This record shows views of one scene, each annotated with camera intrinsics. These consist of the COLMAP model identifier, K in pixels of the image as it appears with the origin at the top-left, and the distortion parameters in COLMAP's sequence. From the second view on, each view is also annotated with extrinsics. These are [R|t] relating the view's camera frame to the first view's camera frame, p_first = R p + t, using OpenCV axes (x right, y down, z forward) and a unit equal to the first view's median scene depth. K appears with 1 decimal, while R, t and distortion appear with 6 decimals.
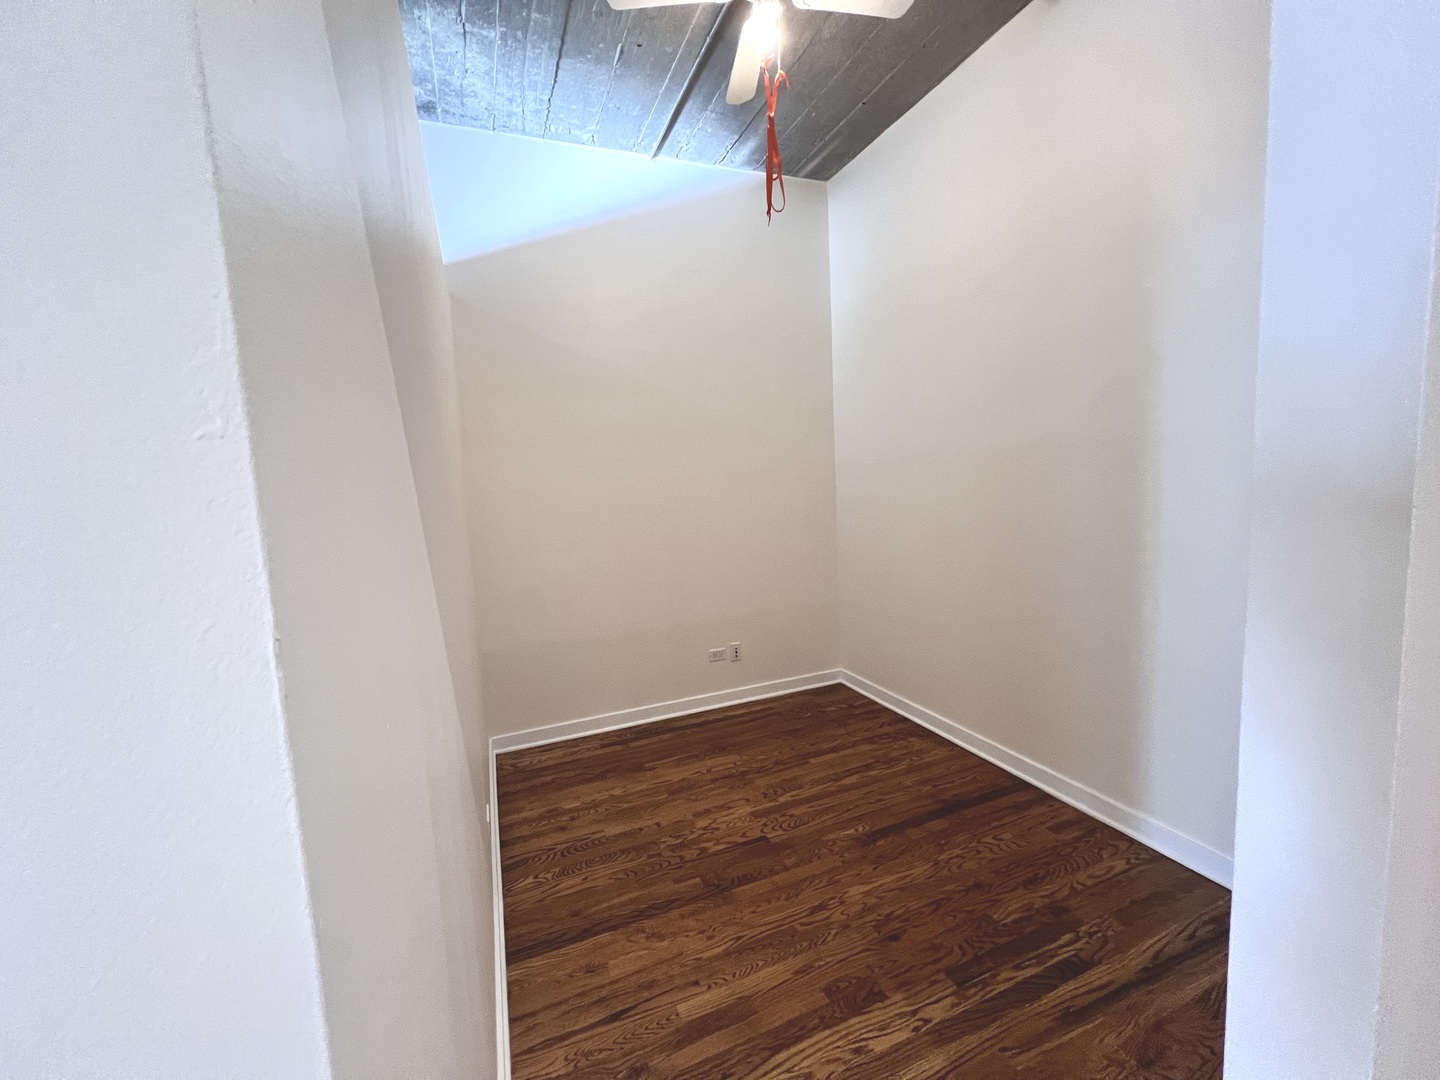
lens RADIAL K [[580.0, 0, 722.1], [0, 580.0, 539.3], [0, 0, 1]] dist [0.003143, -0.000158]
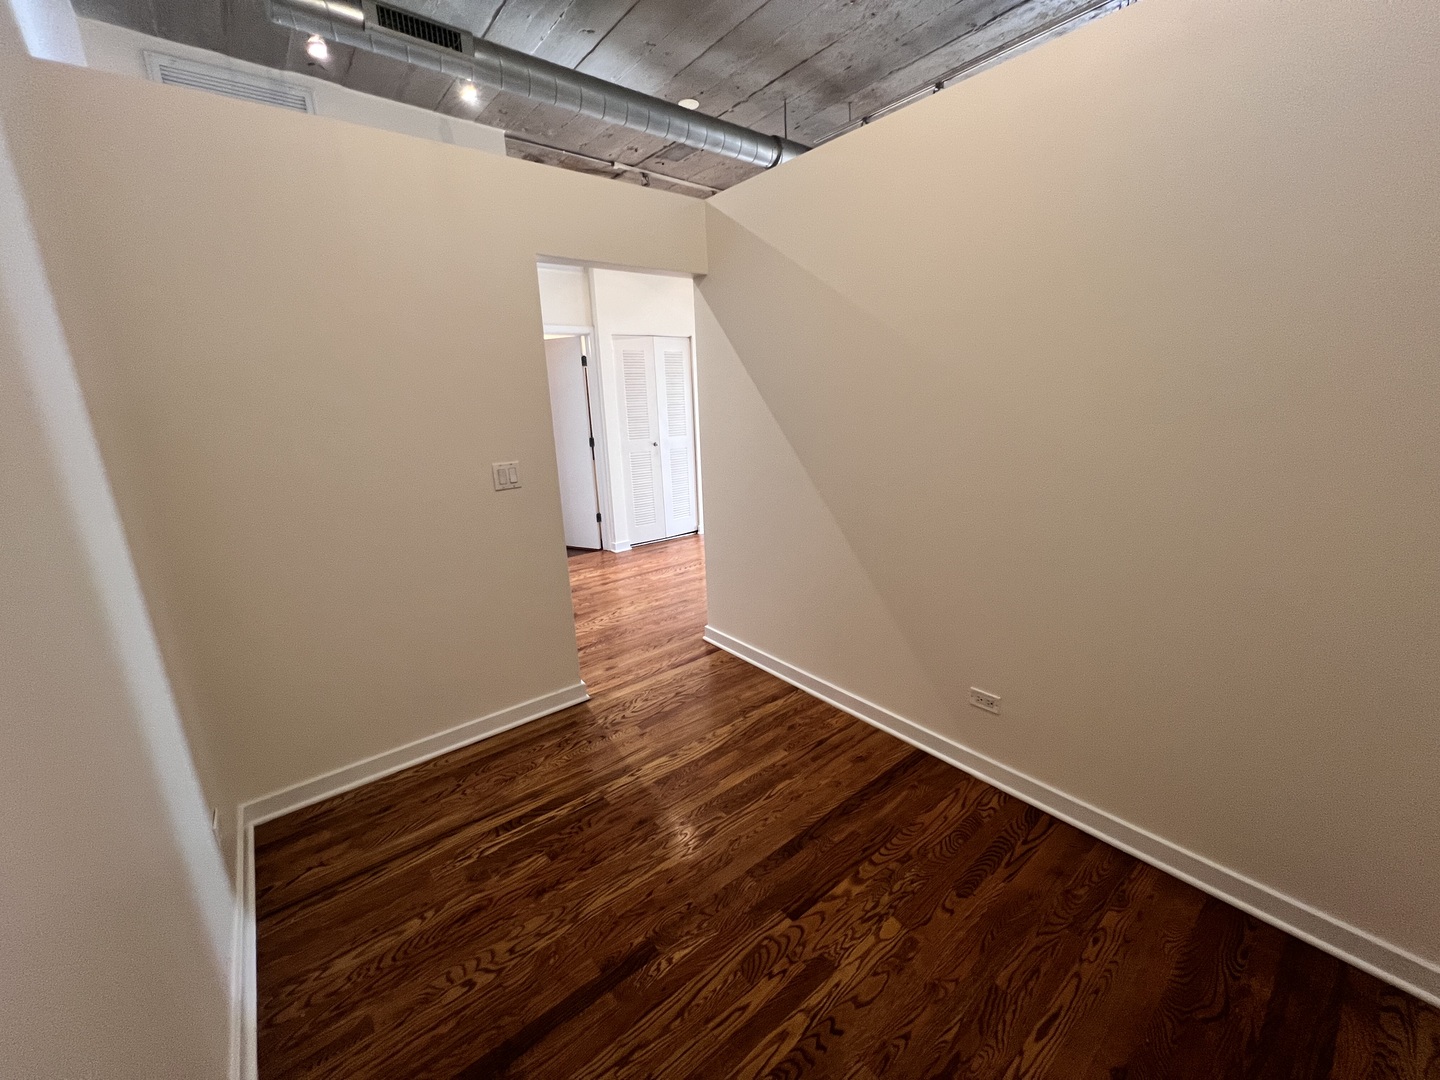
lens RADIAL K [[580.0, 0, 721.2], [0, 580.0, 543.4], [0, 0, 1]] dist [0.003143, -0.000158]
pose [[-0.955819, 0.152834, -0.251100, 0.295665], [0.054266, 0.931272, 0.360261, -0.214204], [0.288903, 0.330718, -0.898421, 1.607226]]
